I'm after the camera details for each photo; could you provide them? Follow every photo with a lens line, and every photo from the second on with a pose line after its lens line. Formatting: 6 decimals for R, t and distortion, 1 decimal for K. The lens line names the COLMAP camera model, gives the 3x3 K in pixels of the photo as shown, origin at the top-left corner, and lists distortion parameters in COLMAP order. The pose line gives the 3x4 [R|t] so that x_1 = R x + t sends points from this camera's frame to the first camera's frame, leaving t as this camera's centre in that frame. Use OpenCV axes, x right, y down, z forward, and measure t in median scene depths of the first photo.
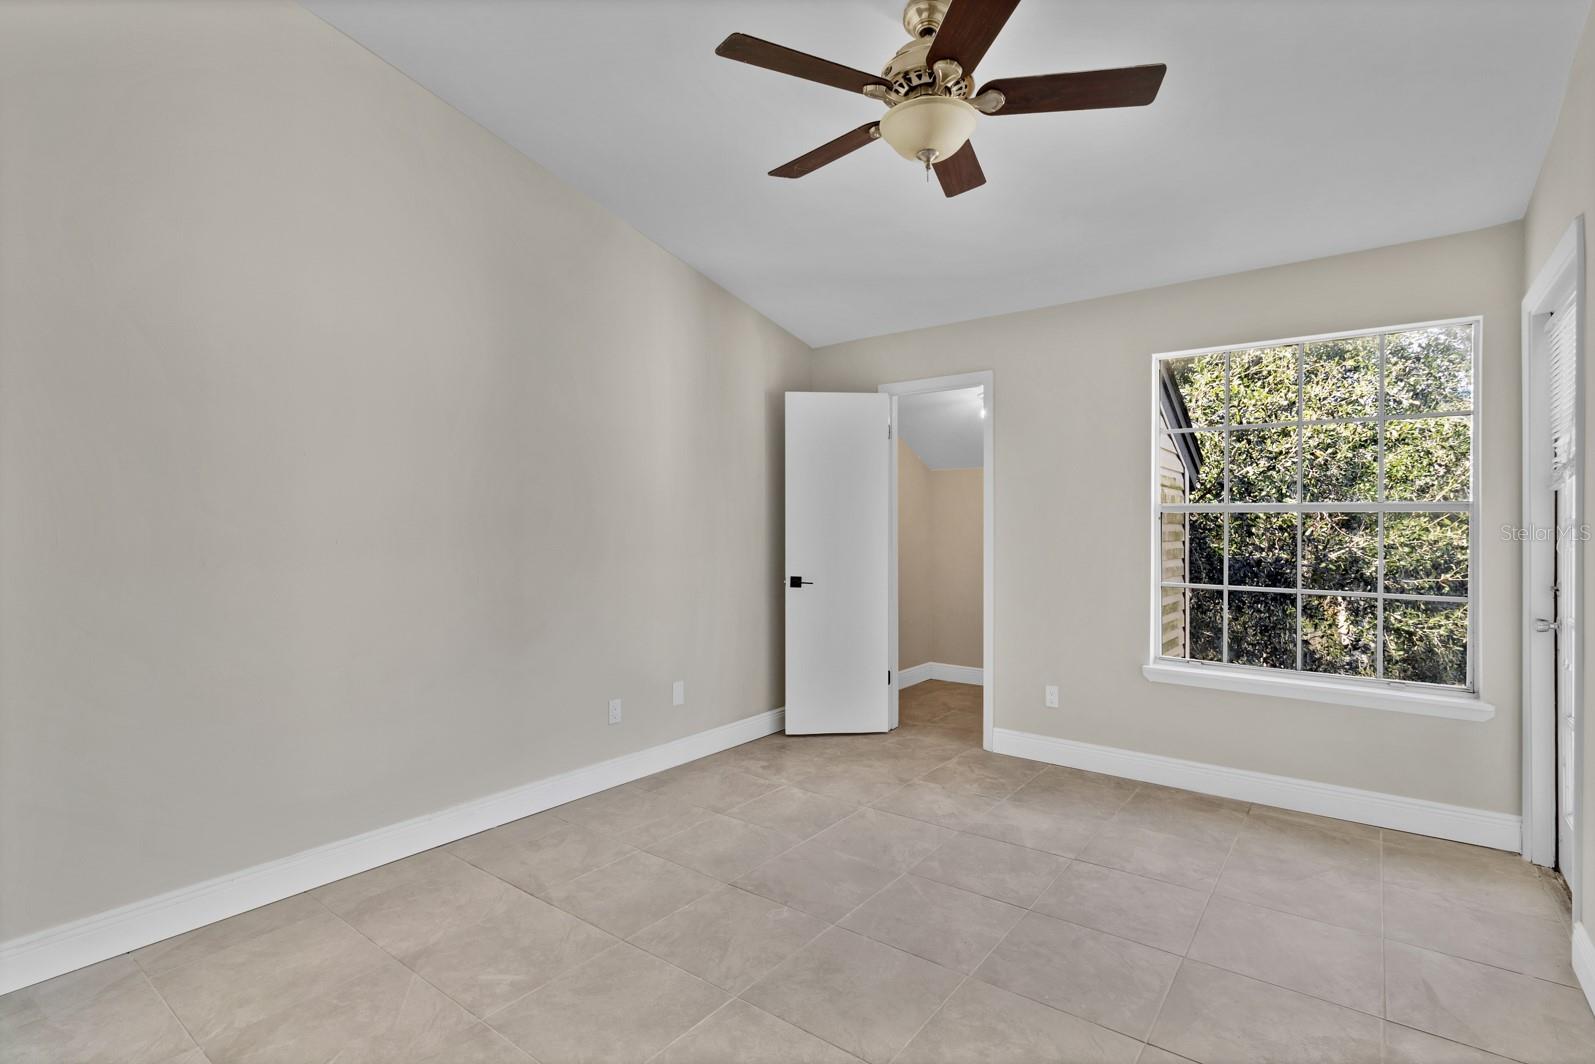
lens RADIAL K [[746.0, 0, 801.4], [0, 746.0, 532.2], [0, 0, 1]] dist [0.000451, 0.000066]
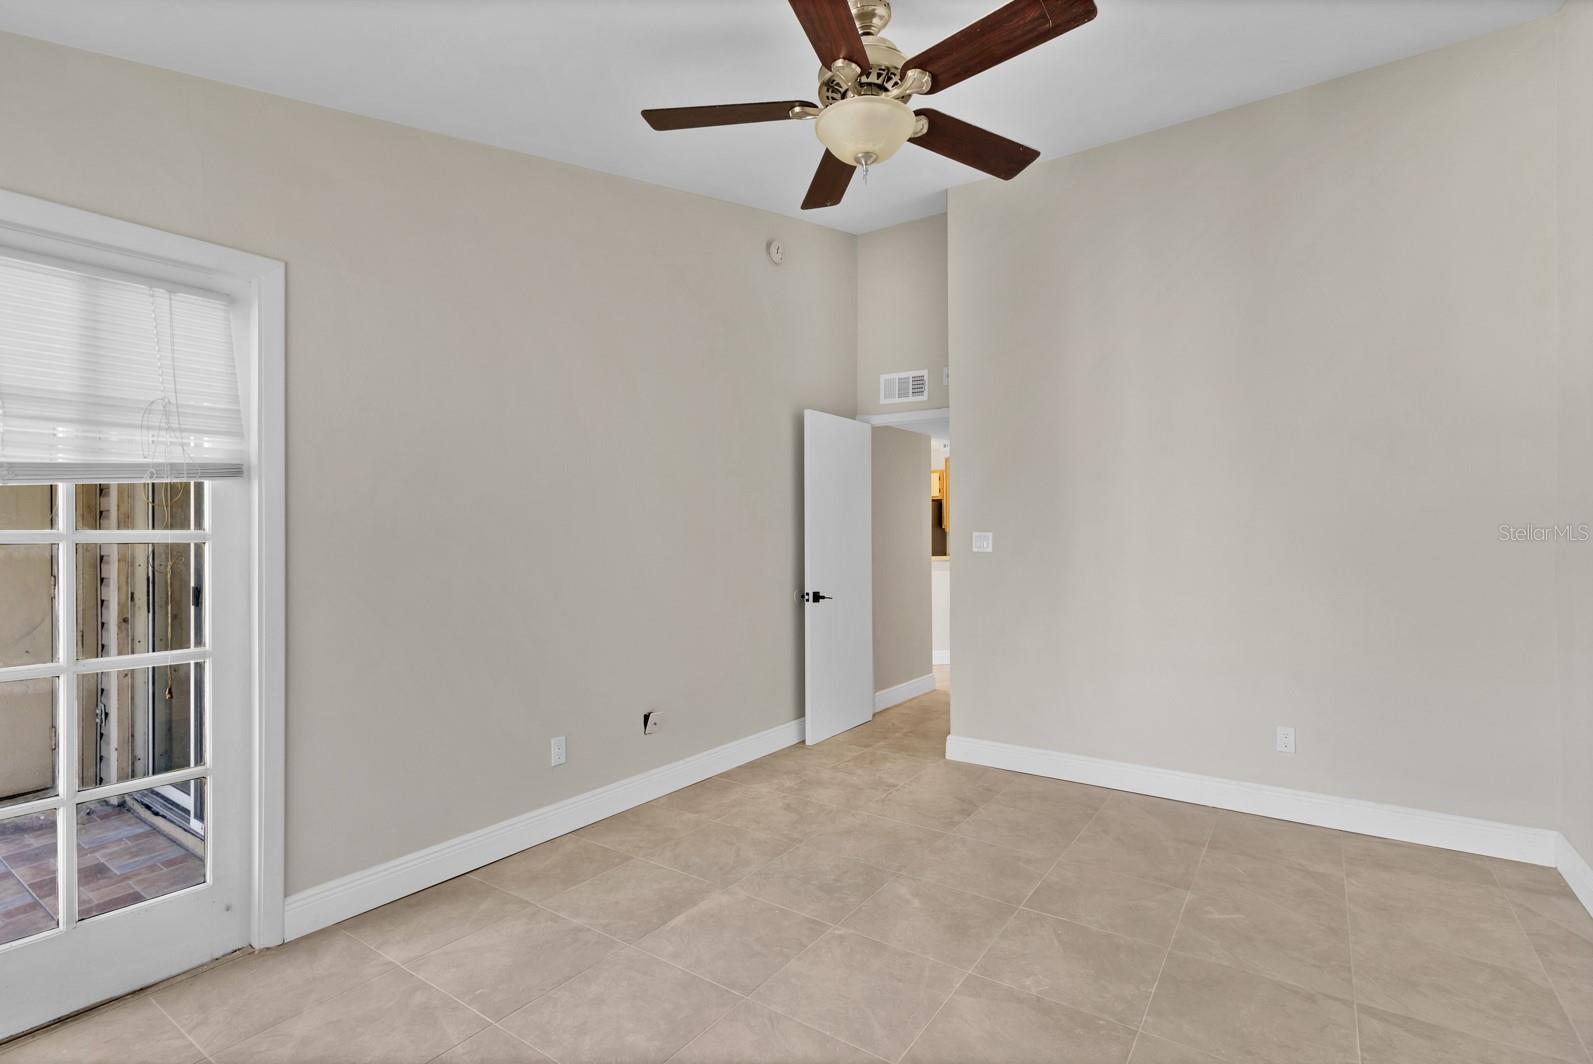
lens RADIAL K [[745.1, 0, 800.4], [0, 745.1, 532.2], [0, 0, 1]] dist [0.000451, 0.000066]
pose [[-0.998941, 0.003579, -0.045869, 0.301494], [0.003992, 0.999952, -0.008912, -0.008455], [0.045834, -0.009085, -0.998908, 1.980352]]
